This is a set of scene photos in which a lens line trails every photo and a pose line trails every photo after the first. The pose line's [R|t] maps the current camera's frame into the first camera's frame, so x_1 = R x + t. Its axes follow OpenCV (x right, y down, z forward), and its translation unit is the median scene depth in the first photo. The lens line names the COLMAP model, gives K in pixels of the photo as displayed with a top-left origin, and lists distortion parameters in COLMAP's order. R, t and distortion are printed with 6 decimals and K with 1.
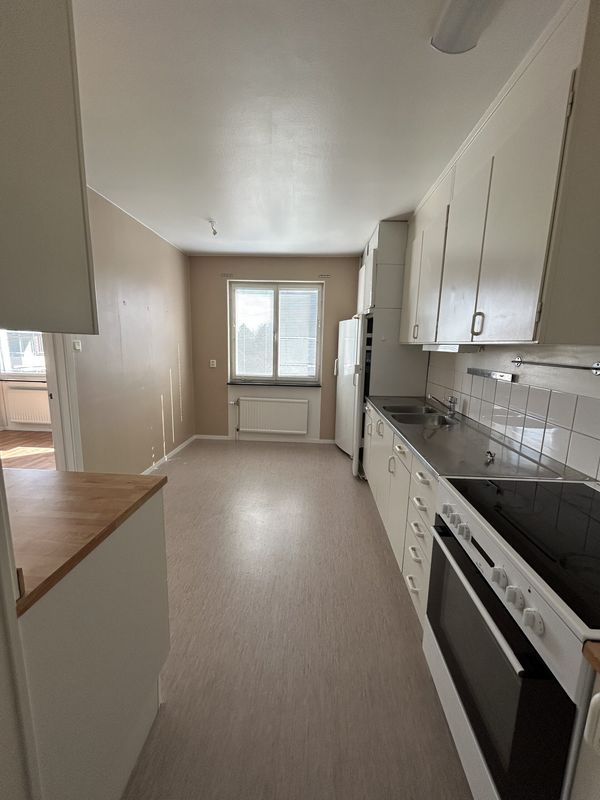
lens RADIAL K [[322.1, 0, 300.1], [0, 322.1, 403.3], [0, 0, 1]] dist [0.007468, -0.001379]
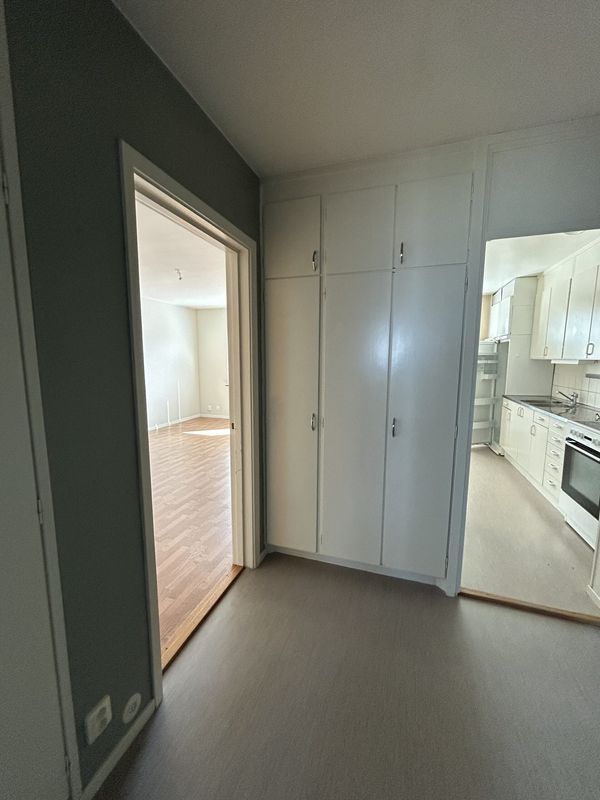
lens RADIAL K [[322.1, 0, 301.7], [0, 322.1, 402.5], [0, 0, 1]] dist [0.007468, -0.001379]
pose [[0.966478, 0.016978, -0.256189, -0.386115], [-0.029500, 0.998546, -0.045111, 0.131550], [0.255050, 0.051157, 0.965574, -0.812573]]
